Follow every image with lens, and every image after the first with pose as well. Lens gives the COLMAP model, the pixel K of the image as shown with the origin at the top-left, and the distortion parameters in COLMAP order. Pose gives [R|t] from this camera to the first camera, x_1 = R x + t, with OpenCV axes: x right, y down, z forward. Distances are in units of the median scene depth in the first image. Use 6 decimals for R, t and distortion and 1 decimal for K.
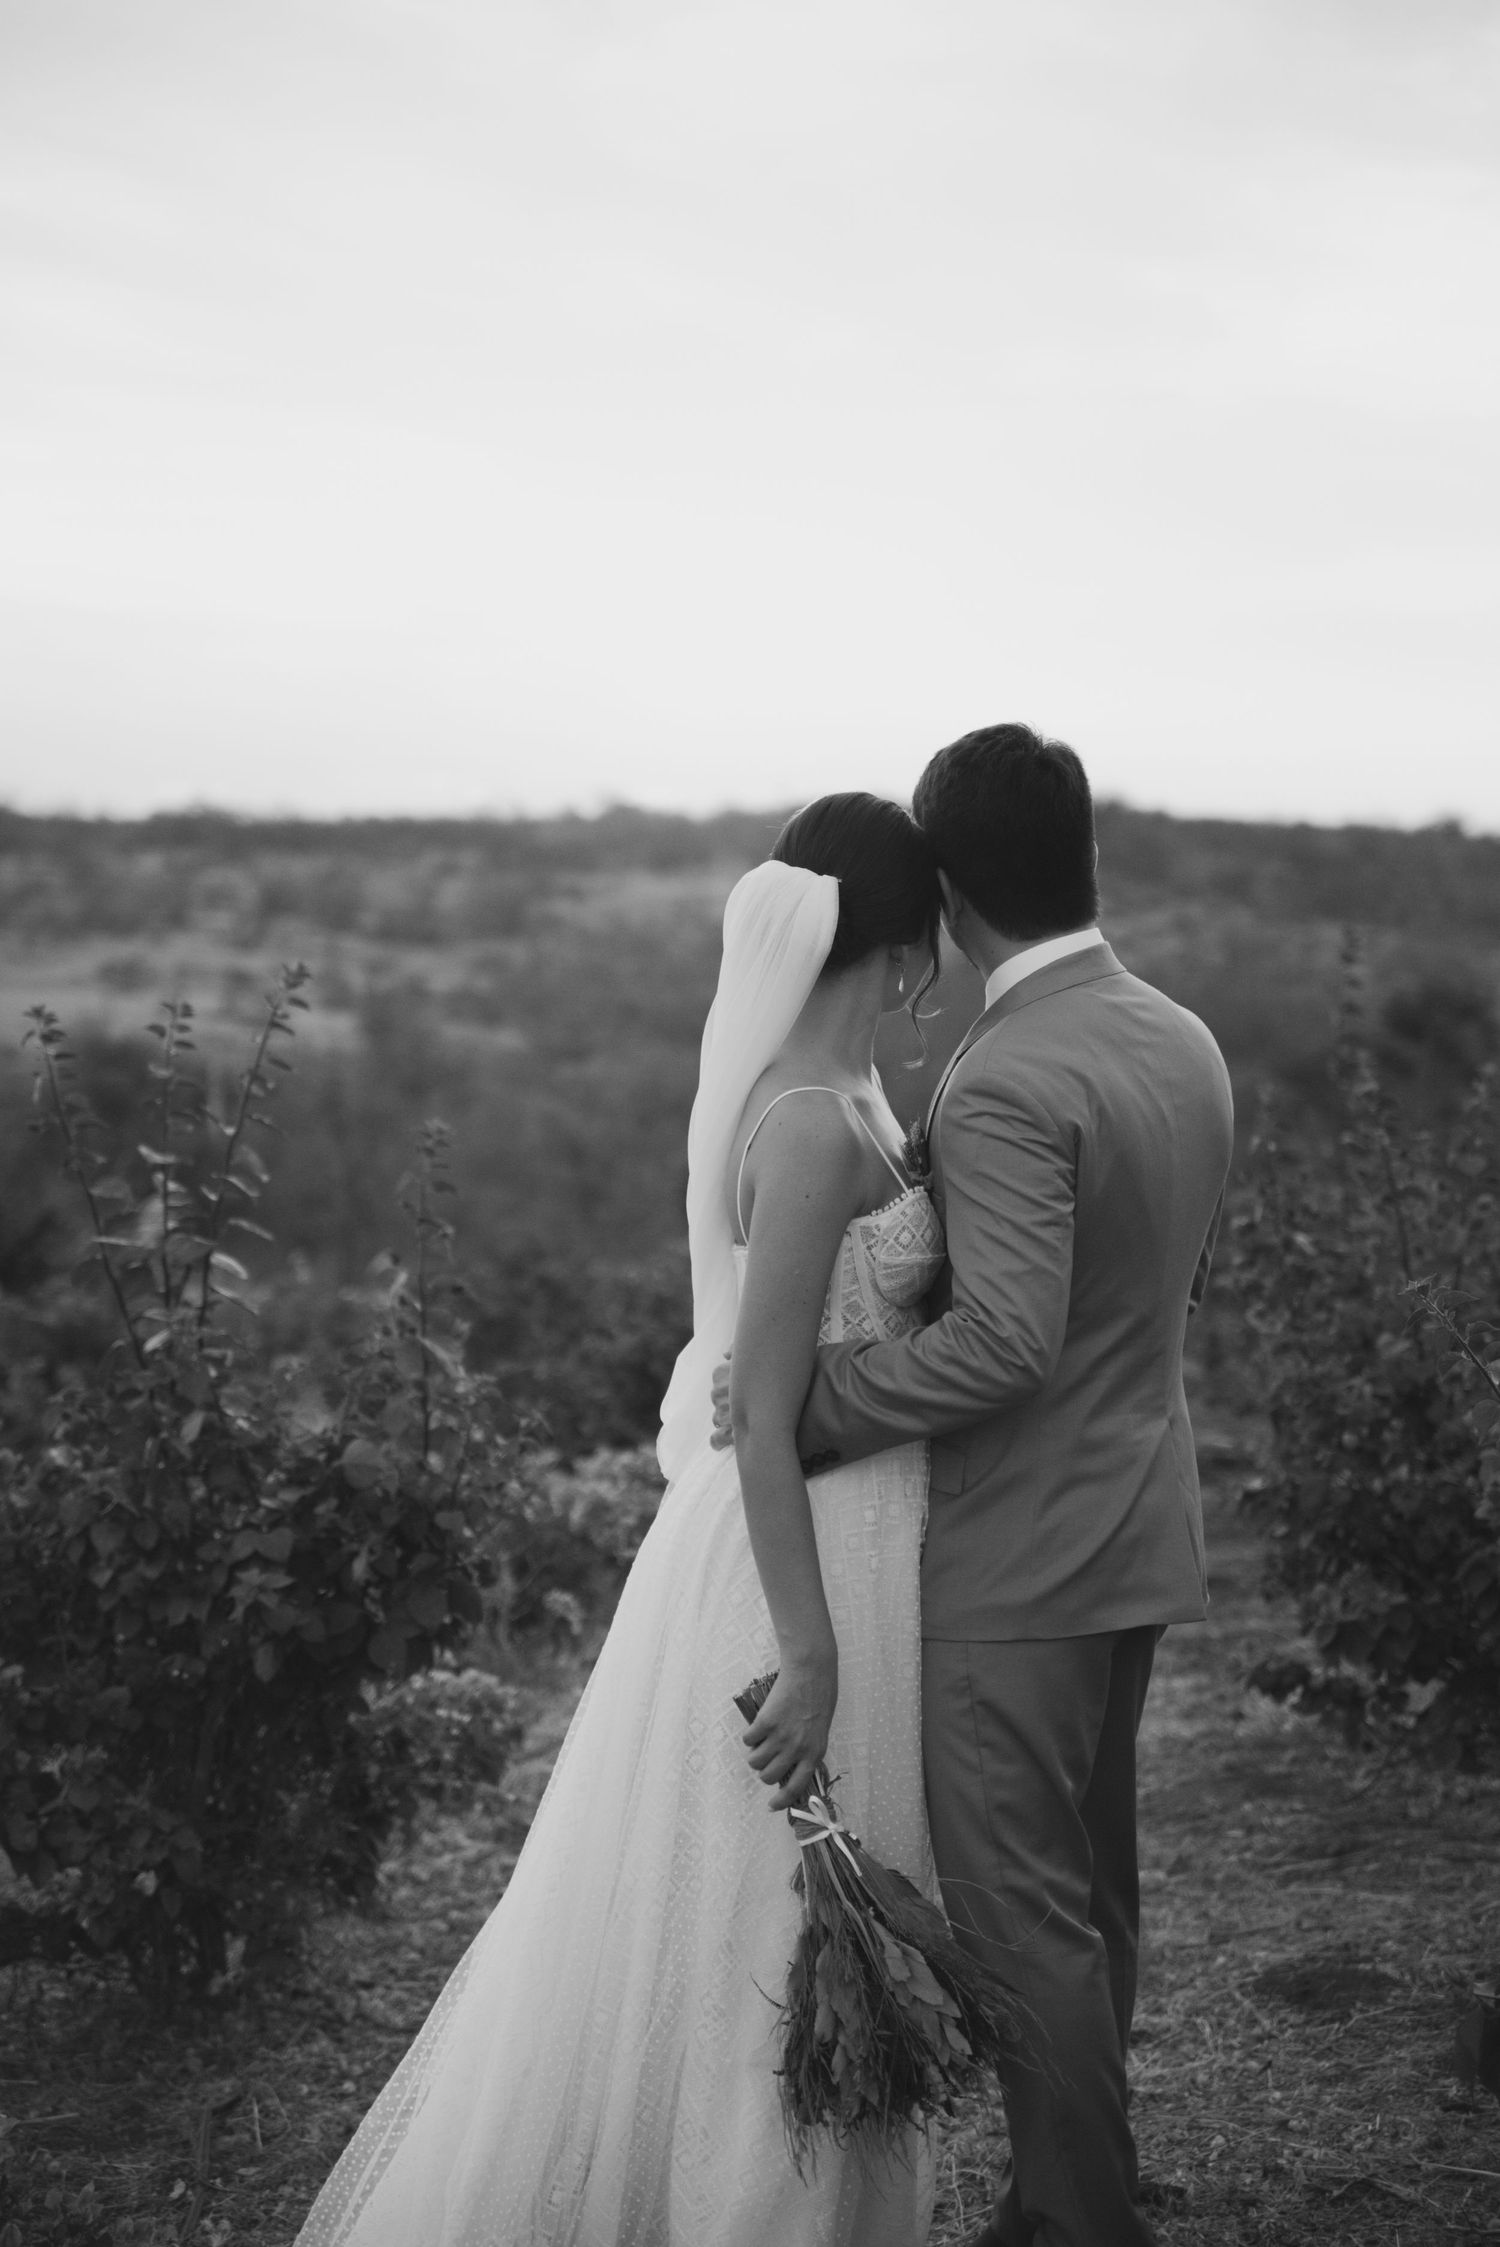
lens RADIAL K [[4371.9, 0, 690.4], [0, 4371.9, 1193.3], [0, 0, 1]] dist [0.207570, -0.046163]
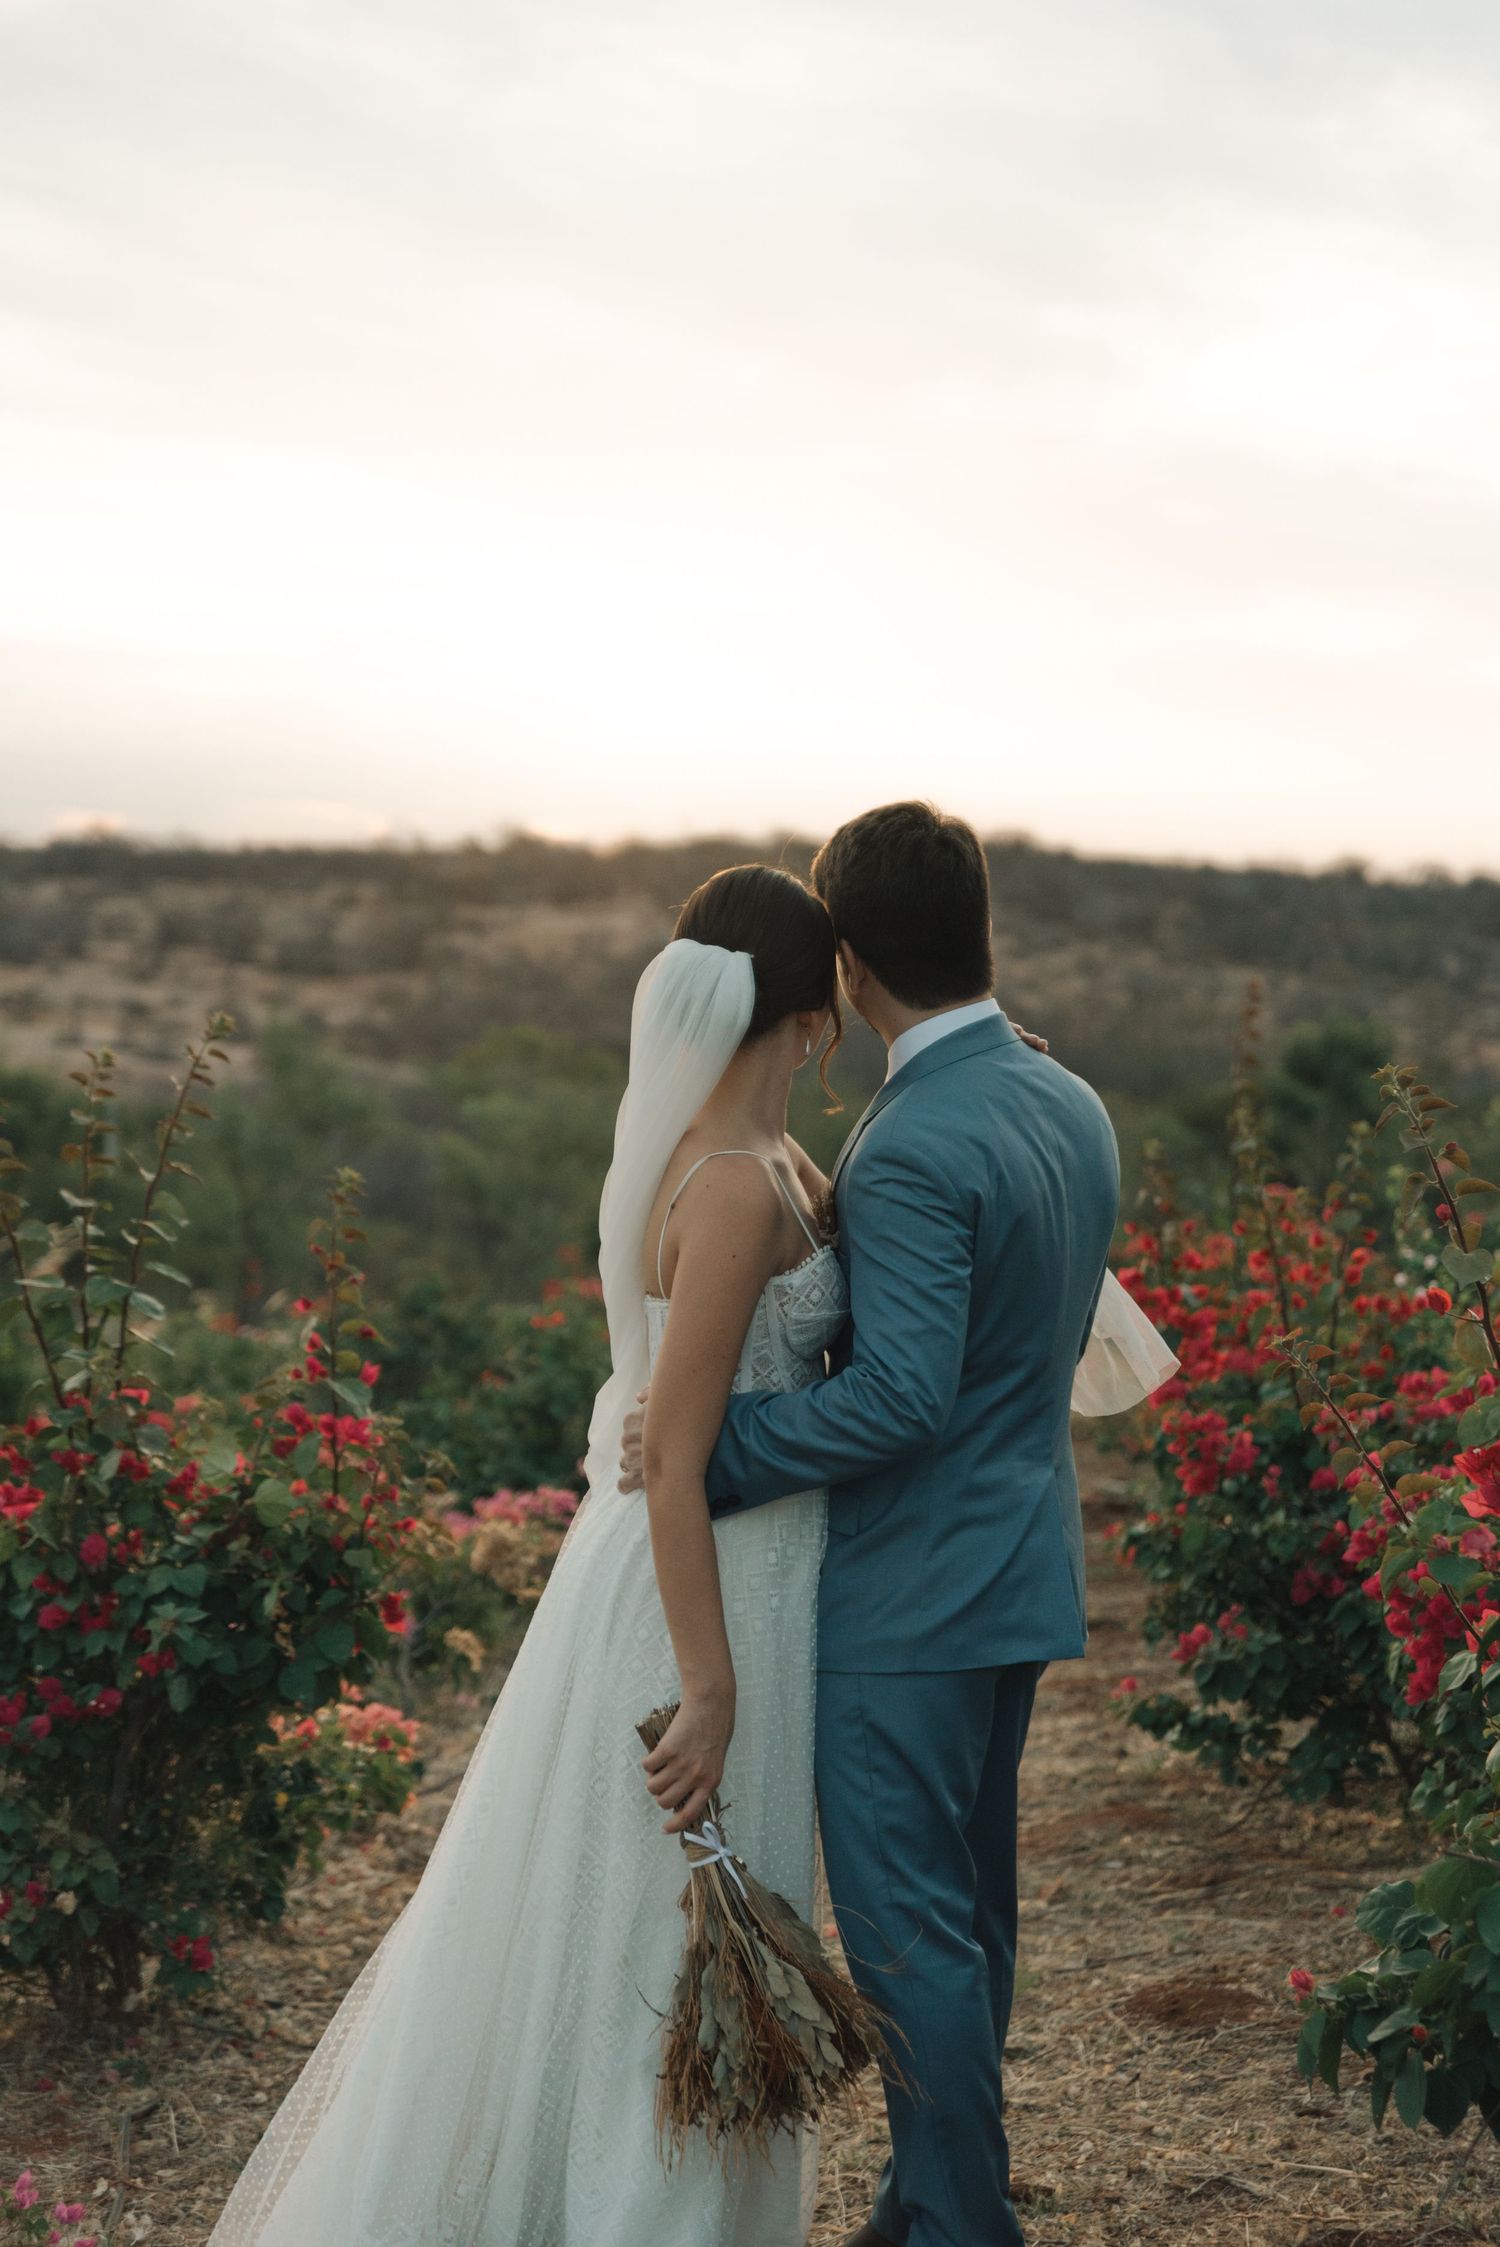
lens RADIAL K [[4476.5, 0, 752.7], [0, 4476.5, 1194.1], [0, 0, 1]] dist [-0.051029, -0.162858]
pose [[0.999267, 0.009962, 0.036949, -0.001951], [-0.009674, 0.999921, -0.007964, -0.003640], [-0.037026, 0.007601, 0.999285, -0.056448]]
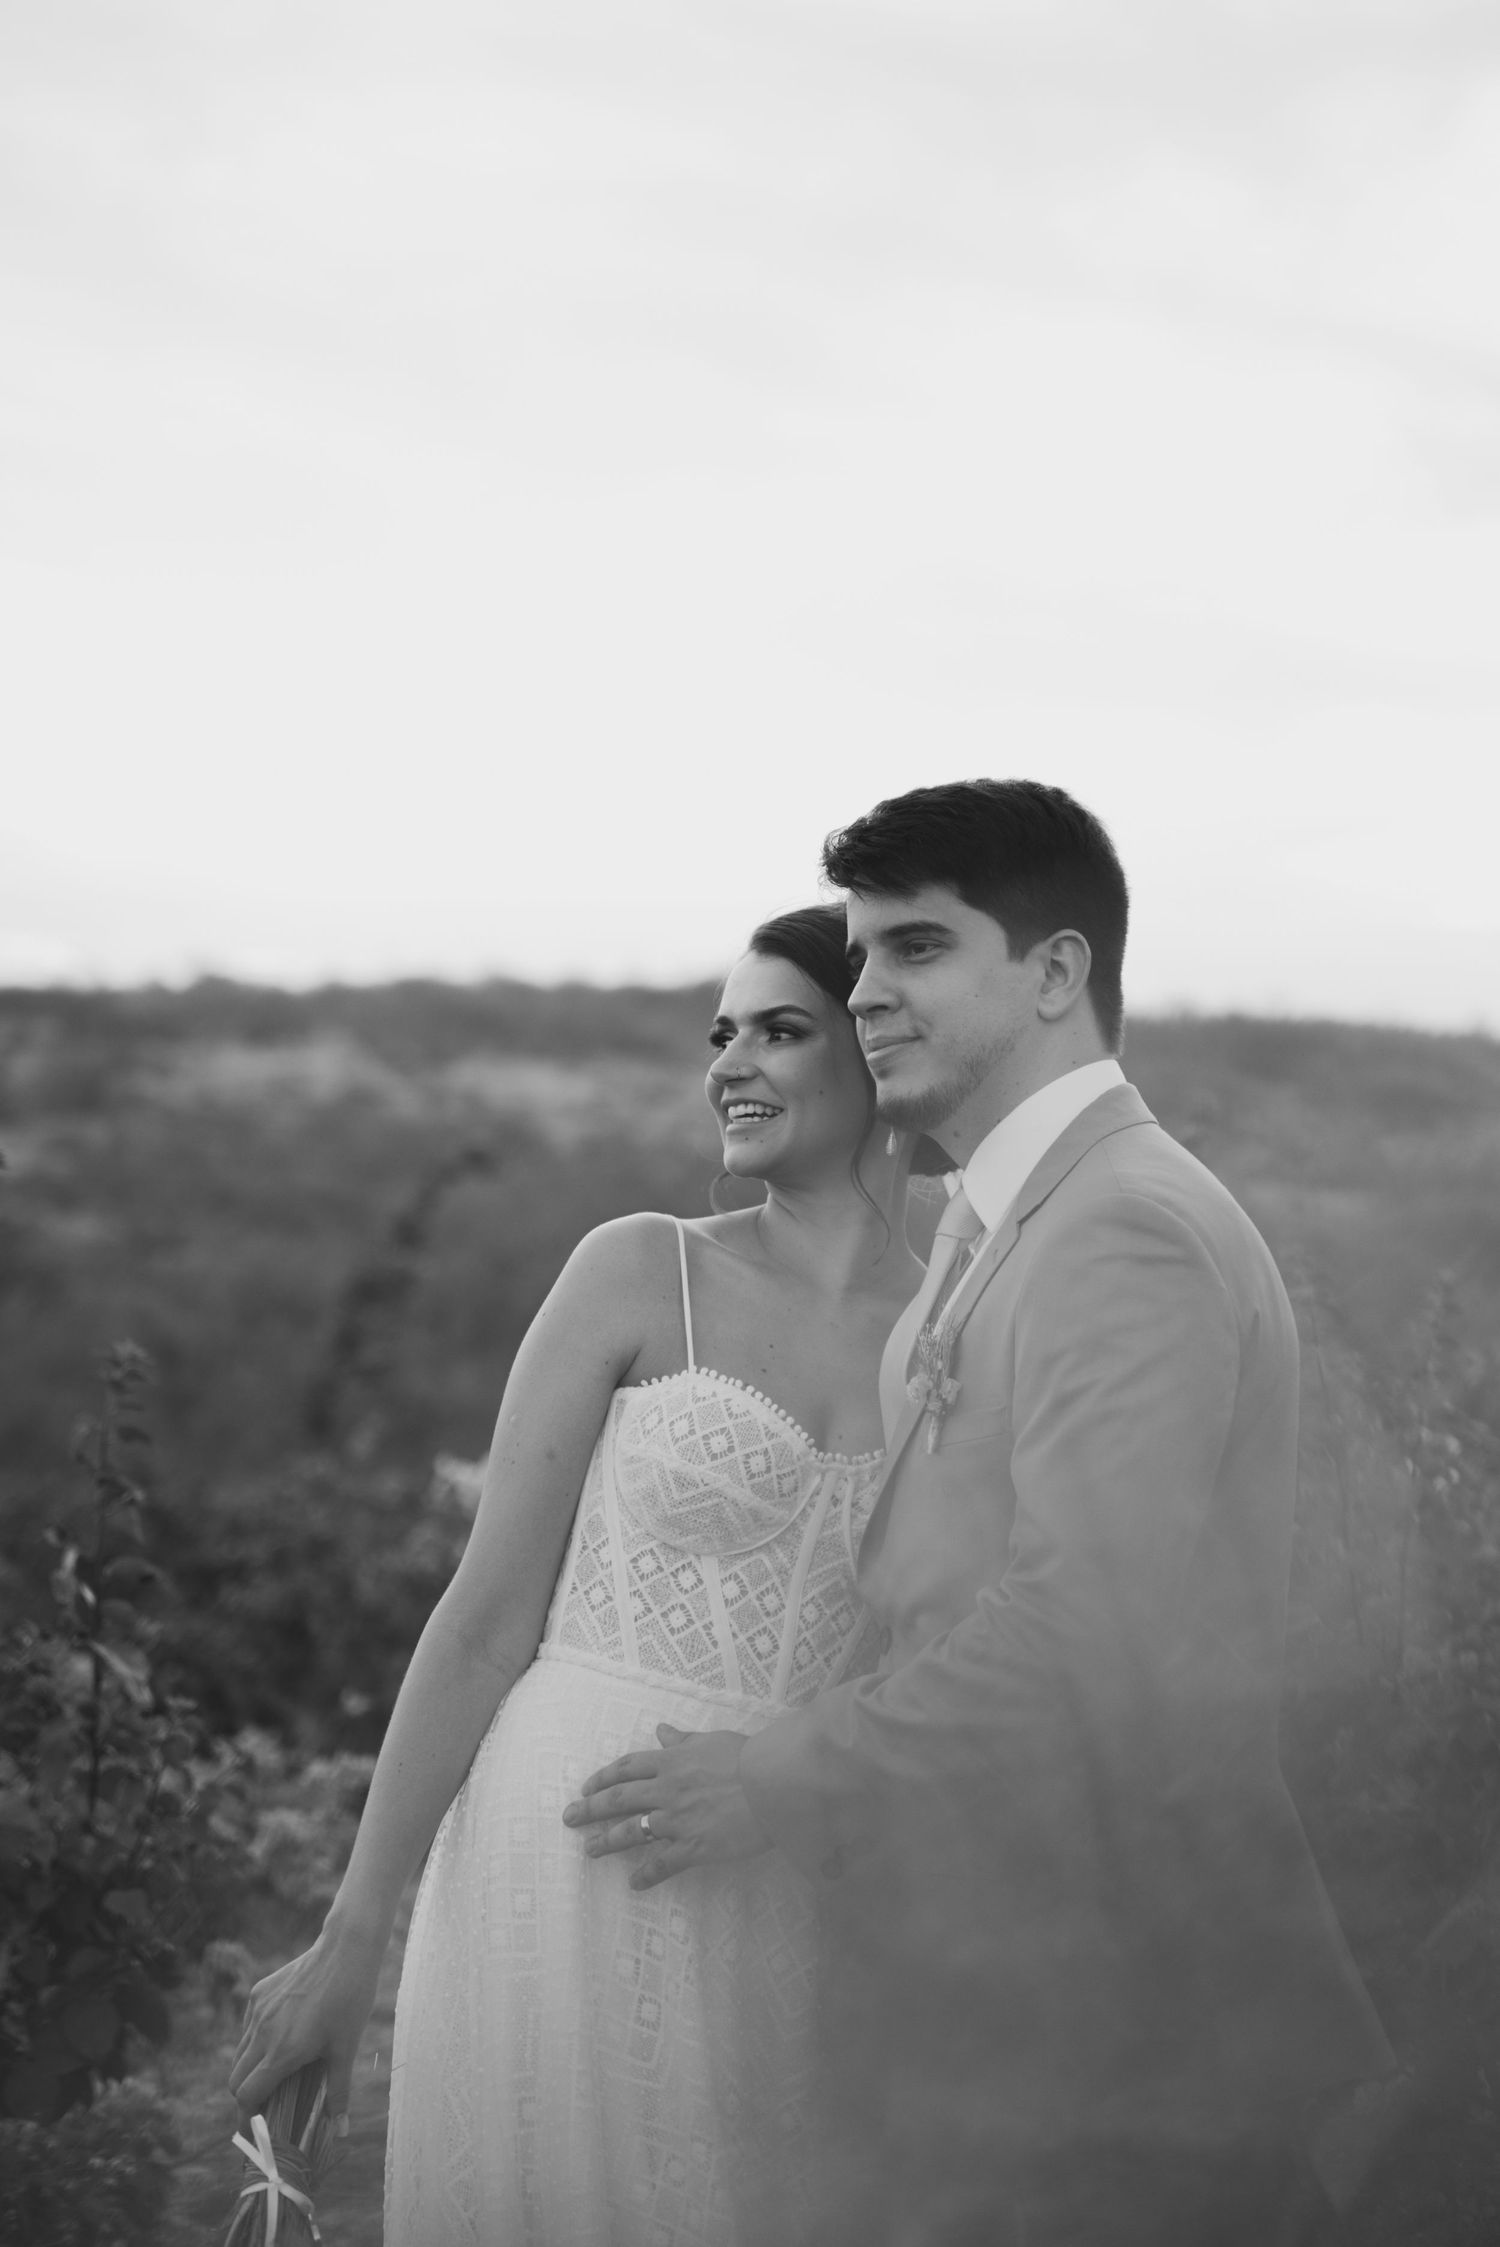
lens RADIAL K [[4531.7, 0, 584.2], [0, 4531.7, 1122.9], [0, 0, 1]] dist [0.359879, -0.043566]
pose [[0.997297, 0.005429, 0.073271, -0.035335], [-0.001127, 0.998279, -0.058625, -0.008241], [-0.073463, 0.058384, 0.995588, 0.237288]]
